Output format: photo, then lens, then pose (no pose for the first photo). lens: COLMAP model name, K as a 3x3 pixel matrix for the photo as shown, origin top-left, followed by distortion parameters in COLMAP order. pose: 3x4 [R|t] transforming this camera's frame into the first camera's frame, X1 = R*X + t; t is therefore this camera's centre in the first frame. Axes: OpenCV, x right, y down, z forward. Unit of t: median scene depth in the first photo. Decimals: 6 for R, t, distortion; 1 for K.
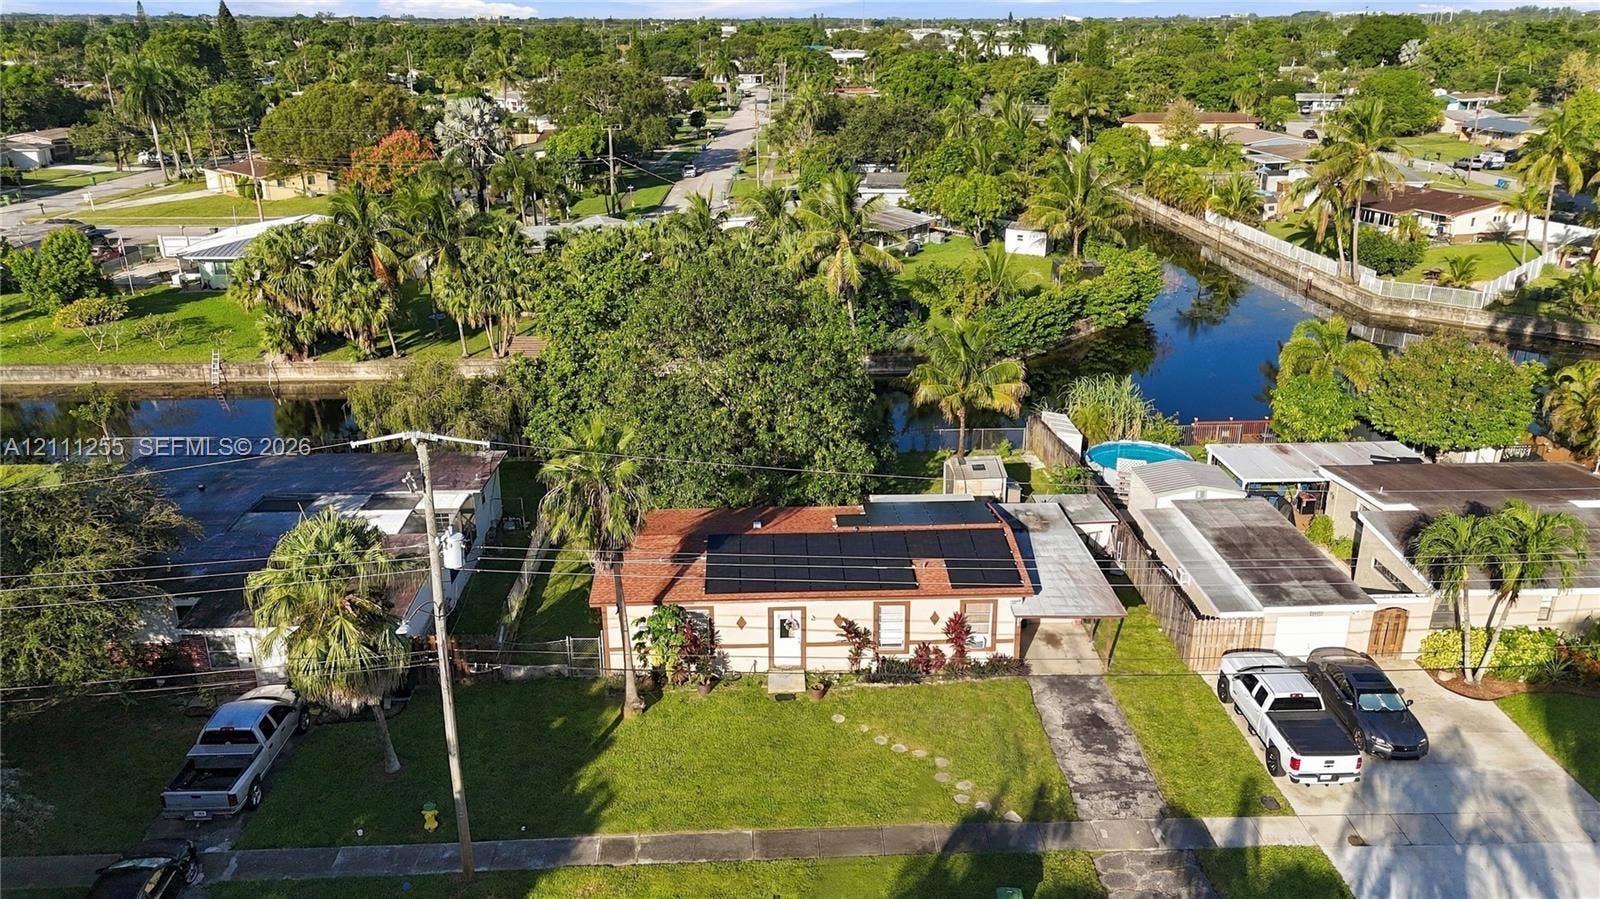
lens RADIAL K [[1160.7, 0, 800.0], [0, 1160.7, 449.5], [0, 0, 1]] dist [0.087162, -0.067065]
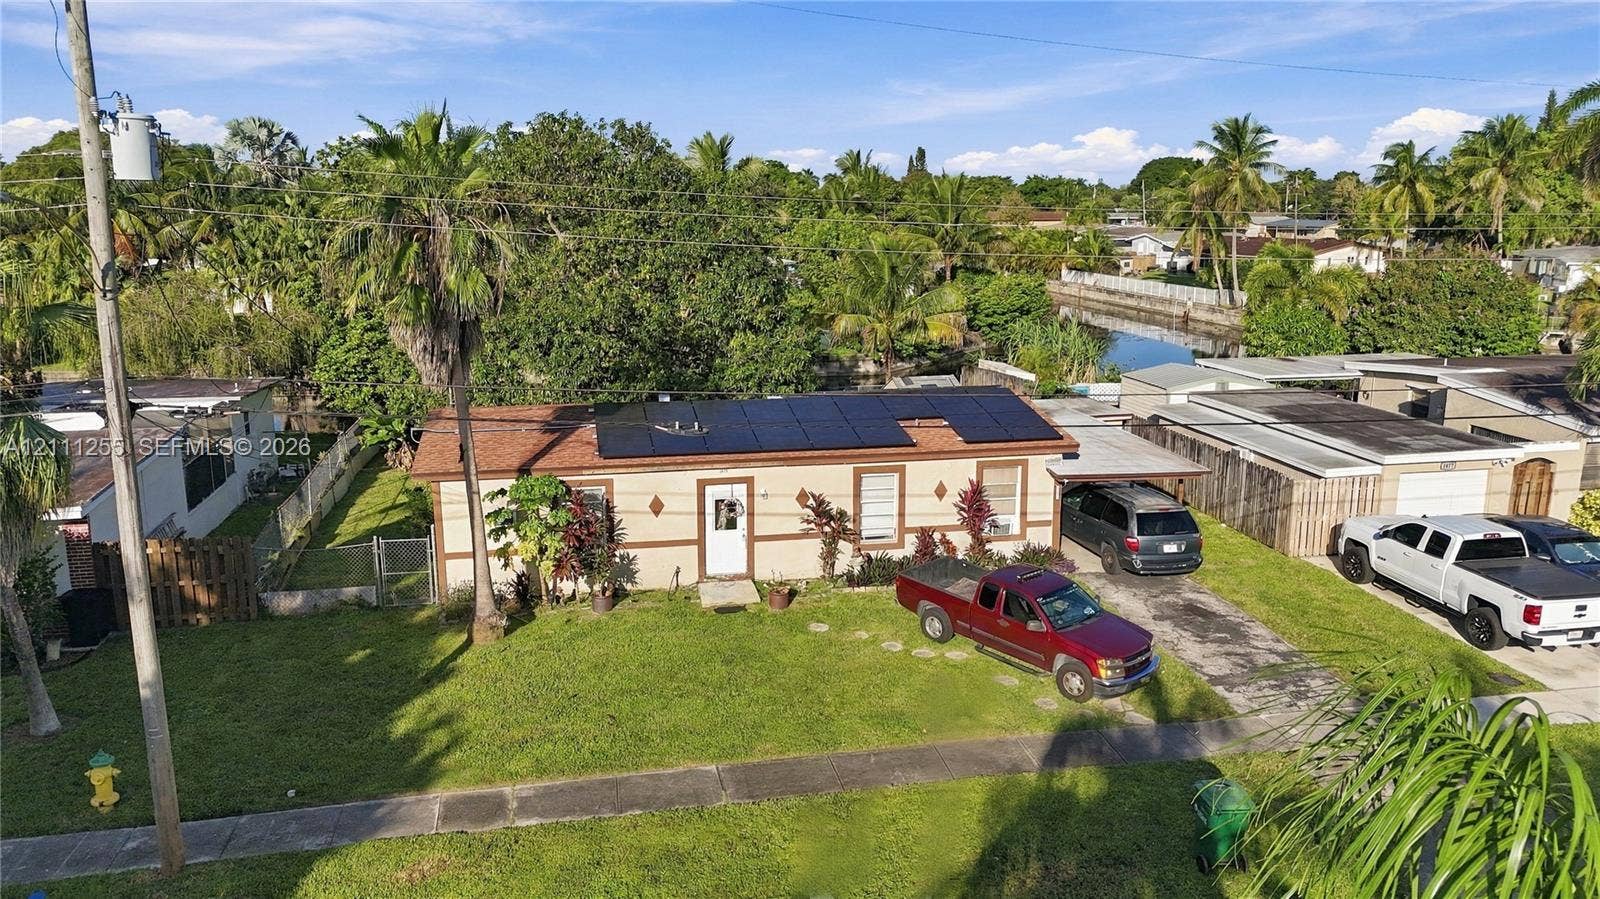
lens RADIAL K [[1160.7, 0, 800.0], [0, 1160.7, 449.5], [0, 0, 1]] dist [0.087162, -0.067065]
pose [[0.987950, -0.026625, 0.152466, -0.069156], [0.047254, 0.989945, -0.133325, 0.208272], [-0.147383, 0.138923, 0.979275, 0.342525]]
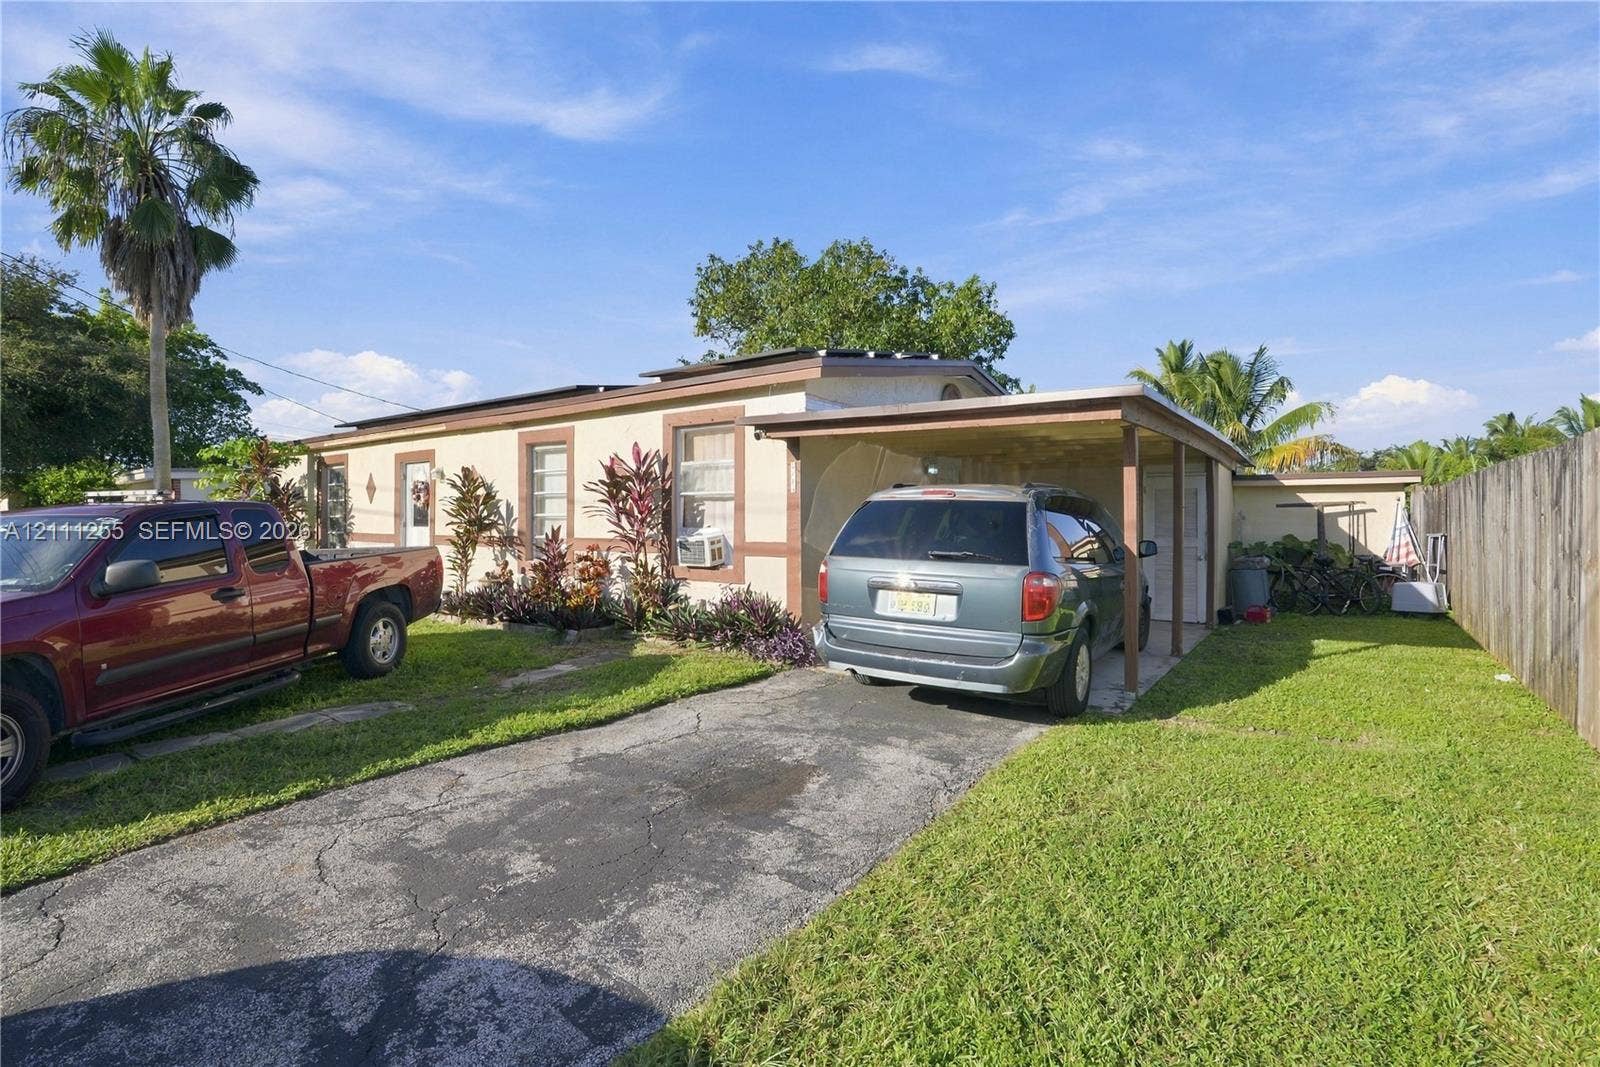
lens RADIAL K [[759.3, 0, 796.2], [0, 759.3, 522.3], [0, 0, 1]] dist [-0.018558, -0.000393]
pose [[0.789359, 0.006900, -0.613894, 0.309911], [-0.219093, 0.937262, -0.271181, 0.212995], [0.573508, 0.348559, 0.741347, 0.857725]]
